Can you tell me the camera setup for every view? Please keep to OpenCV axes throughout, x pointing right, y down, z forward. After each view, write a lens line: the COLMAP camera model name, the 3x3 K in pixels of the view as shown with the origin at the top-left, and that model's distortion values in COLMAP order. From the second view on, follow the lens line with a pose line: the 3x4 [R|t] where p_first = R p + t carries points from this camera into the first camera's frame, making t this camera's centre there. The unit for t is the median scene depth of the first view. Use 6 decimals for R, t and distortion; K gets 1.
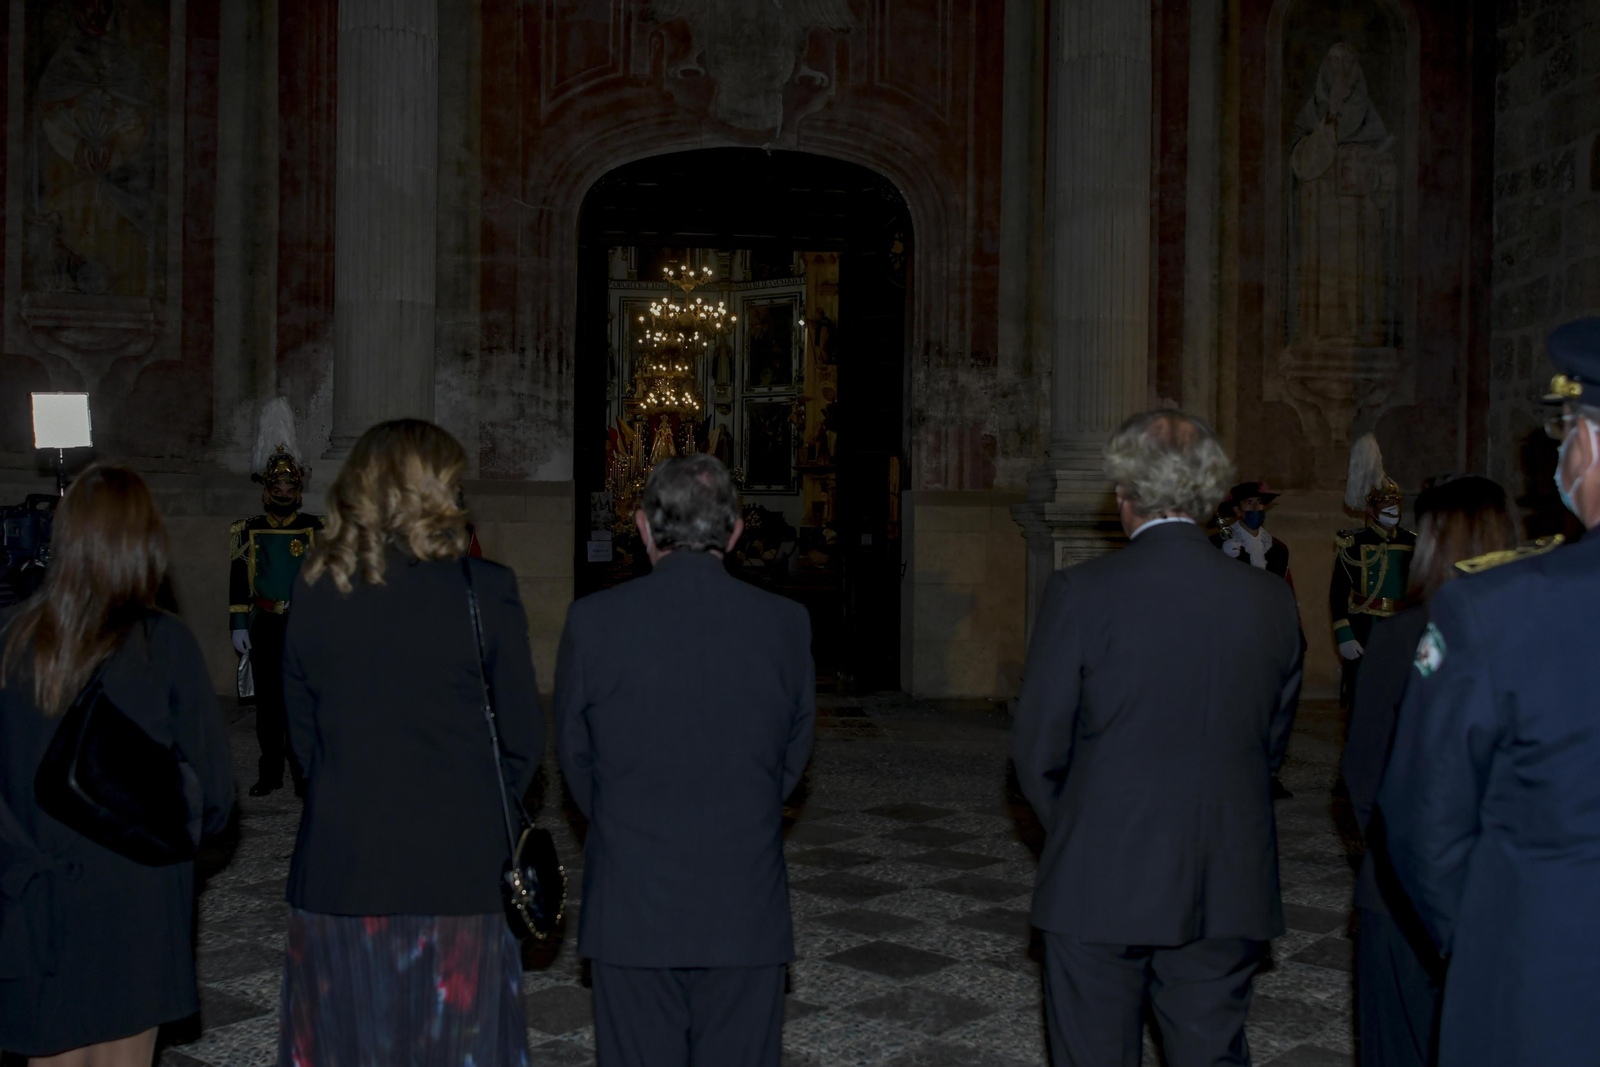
lens RADIAL K [[1753.2, 0, 795.9], [0, 1753.2, 533.3], [0, 0, 1]] dist [-0.004171, -0.028658]
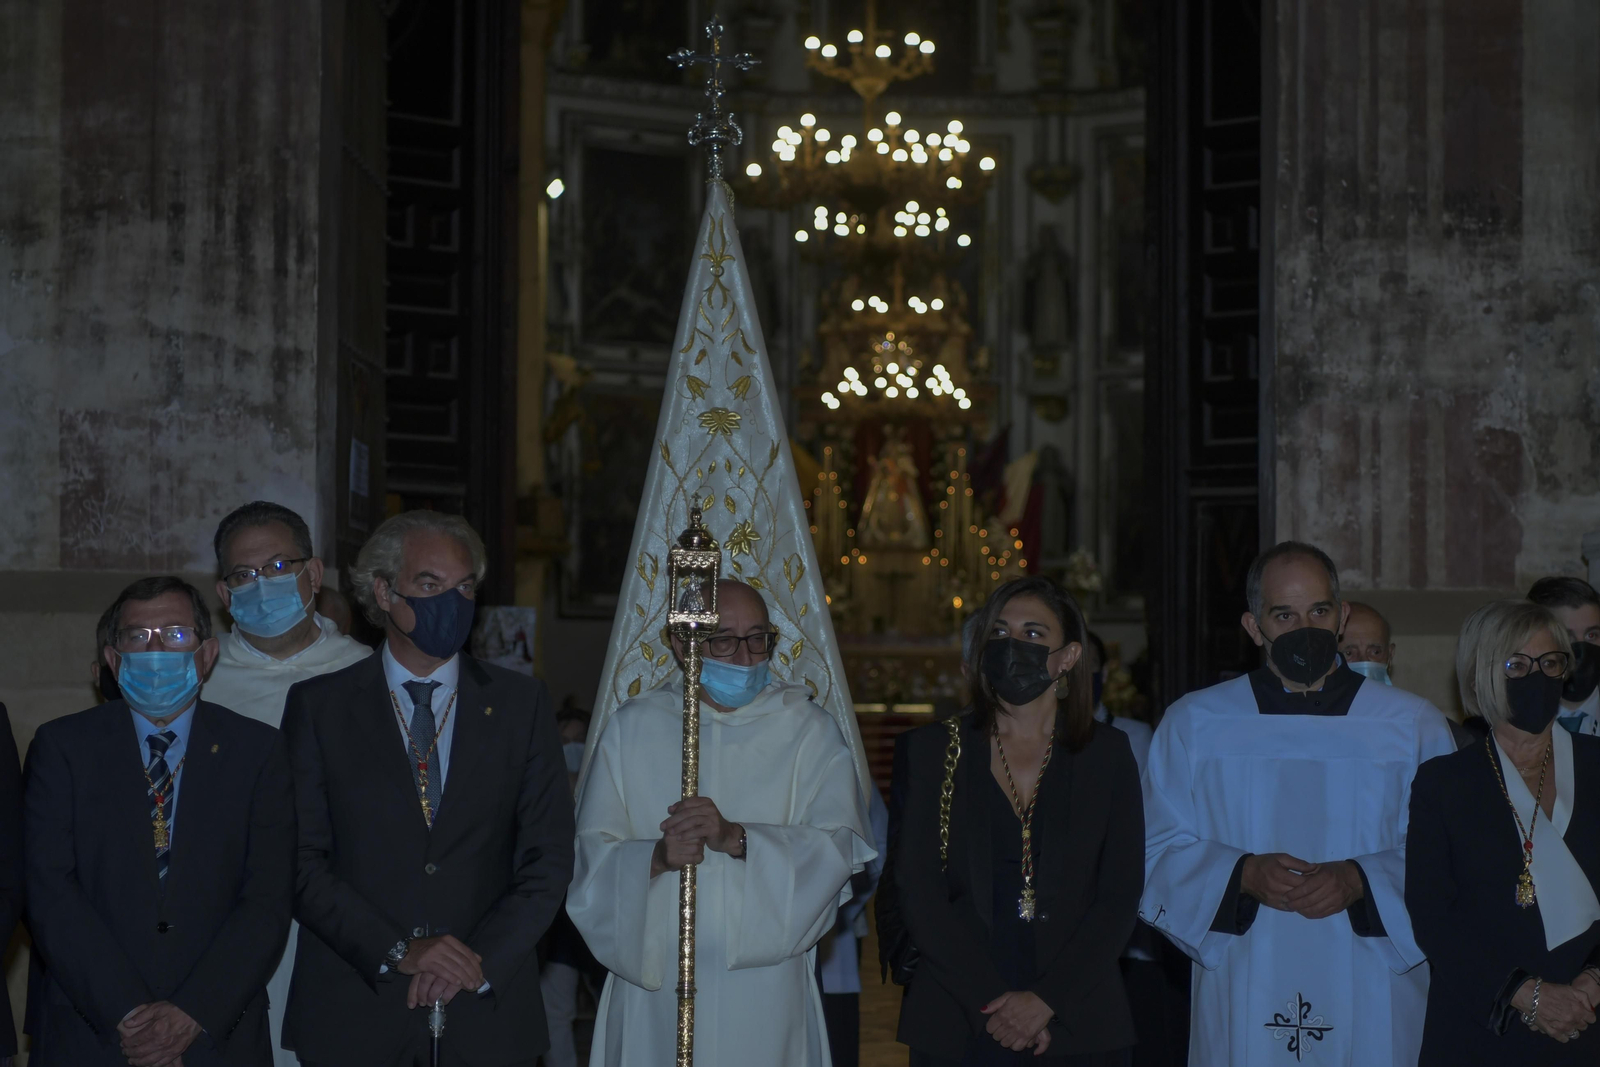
lens RADIAL K [[4183.1, 0, 805.4], [0, 4183.1, 535.2], [0, 0, 1]] dist [-0.005339, -0.553773]
pose [[0.992269, -0.010416, -0.123671, 0.076516], [0.004976, 0.999010, -0.044209, 0.000795], [0.124009, 0.043251, 0.991338, 0.162509]]
